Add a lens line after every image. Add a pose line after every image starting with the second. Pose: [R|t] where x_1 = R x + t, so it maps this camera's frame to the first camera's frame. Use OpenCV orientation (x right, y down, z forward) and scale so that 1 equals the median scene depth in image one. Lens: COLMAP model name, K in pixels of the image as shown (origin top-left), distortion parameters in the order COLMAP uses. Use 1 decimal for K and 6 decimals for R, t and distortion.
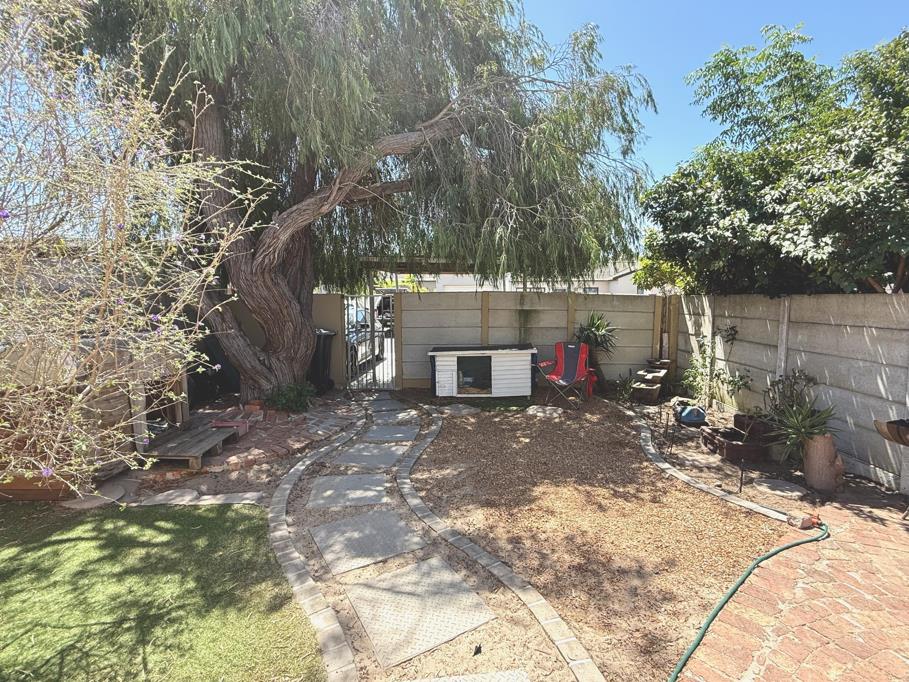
lens RADIAL K [[436.9, 0, 454.5], [0, 436.9, 341.0], [0, 0, 1]] dist [0.001600, 0.000707]
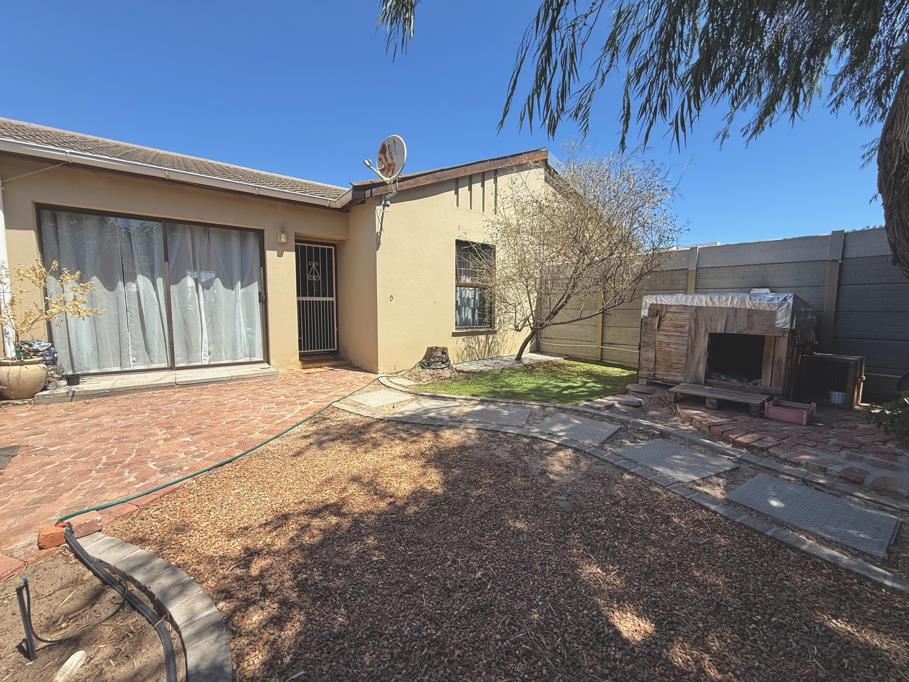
lens RADIAL K [[365.8, 0, 456.4], [0, 365.8, 340.6], [0, 0, 1]] dist [-0.000276, -0.000030]
pose [[-0.782010, 0.057654, -0.620593, 0.484925], [-0.060759, 0.983918, 0.167970, -0.014148], [0.620297, 0.169060, -0.765931, 1.285239]]
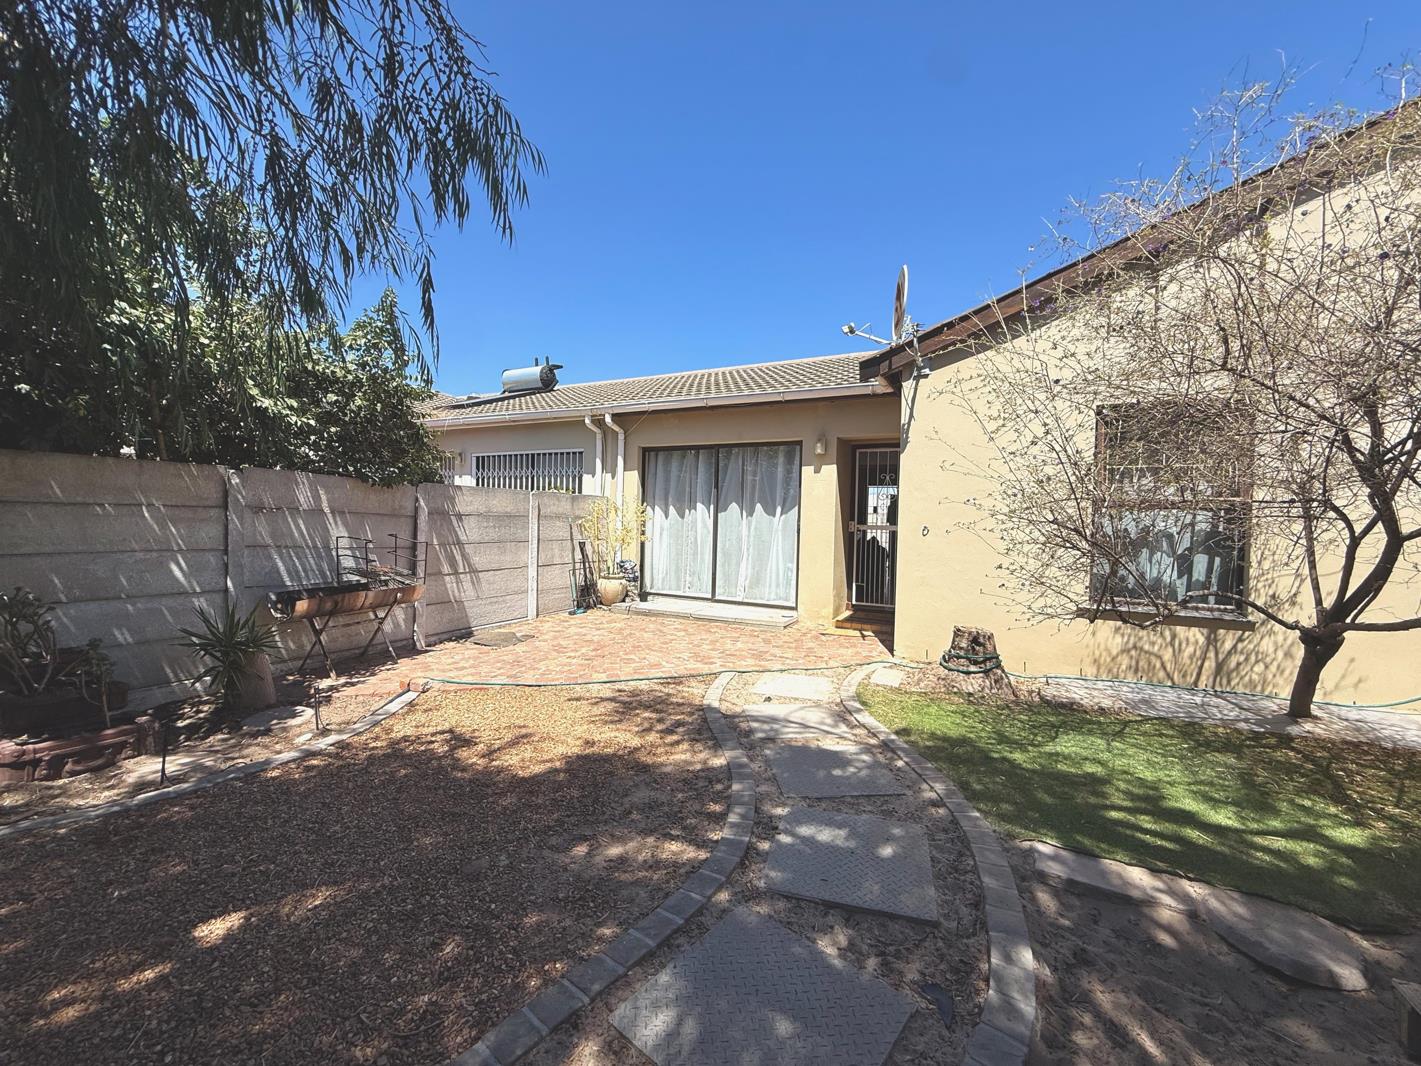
lens RADIAL K [[571.8, 0, 713.4], [0, 571.8, 532.4], [0, 0, 1]] dist [-0.000276, -0.000030]
pose [[-0.897671, -0.028123, 0.439769, -0.323374], [0.021175, 0.994056, 0.106793, -0.065548], [-0.440158, 0.105177, -0.891739, 1.364898]]
